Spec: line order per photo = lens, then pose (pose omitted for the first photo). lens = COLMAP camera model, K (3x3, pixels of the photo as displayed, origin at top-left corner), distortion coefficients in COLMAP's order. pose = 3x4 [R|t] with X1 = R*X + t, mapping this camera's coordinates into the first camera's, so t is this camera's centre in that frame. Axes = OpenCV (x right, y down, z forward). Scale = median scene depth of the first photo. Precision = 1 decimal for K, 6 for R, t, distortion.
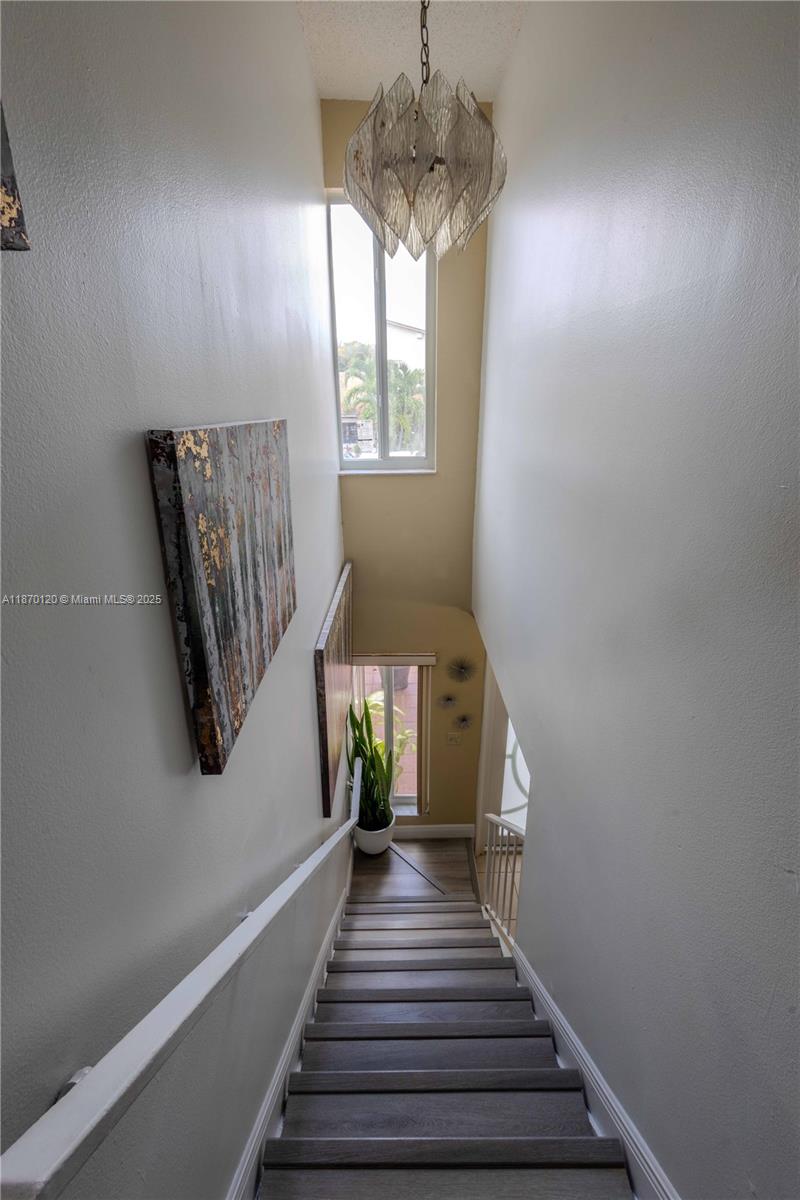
lens RADIAL K [[556.1, 0, 401.2], [0, 556.1, 598.4], [0, 0, 1]] dist [0.000080, -0.000417]
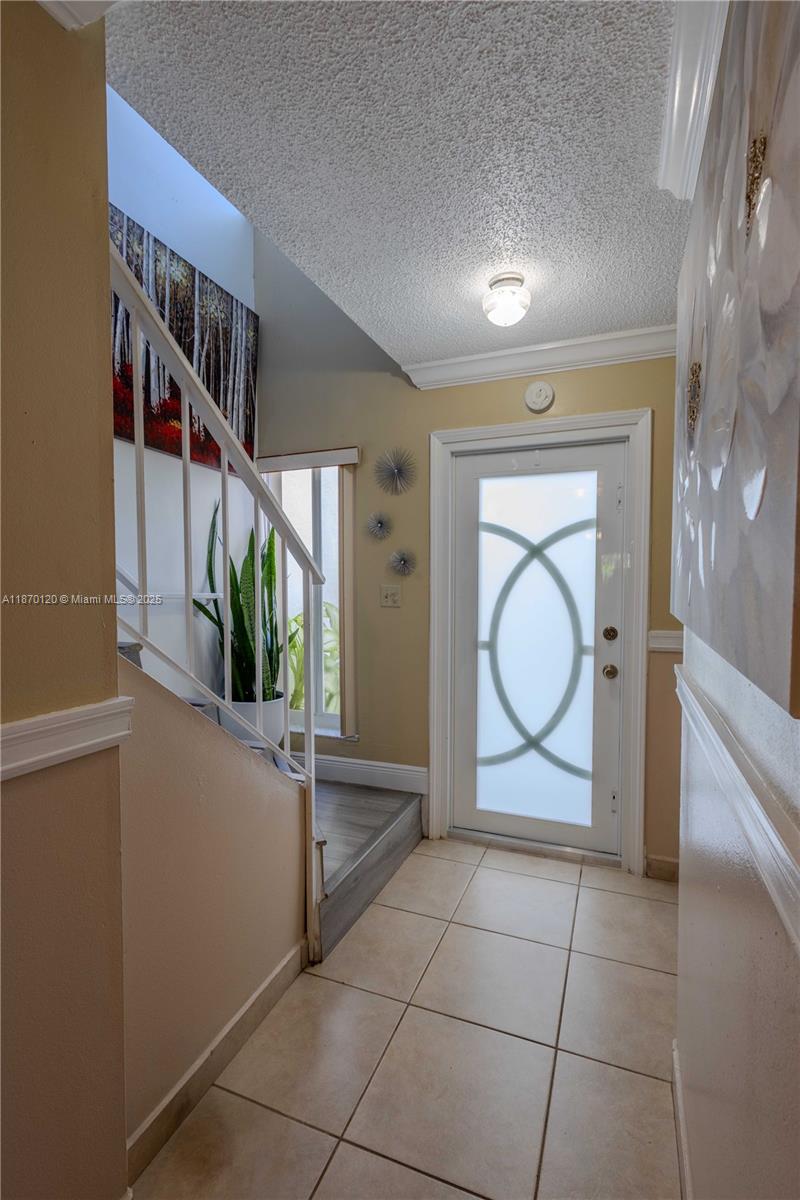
lens RADIAL K [[556.1, 0, 400.1], [0, 556.1, 603.3], [0, 0, 1]] dist [0.000080, -0.000417]
pose [[0.925967, 0.029890, -0.376421, 0.347399], [-0.139937, 0.953045, -0.268558, 0.430118], [0.350719, 0.301350, 0.886670, 0.434270]]
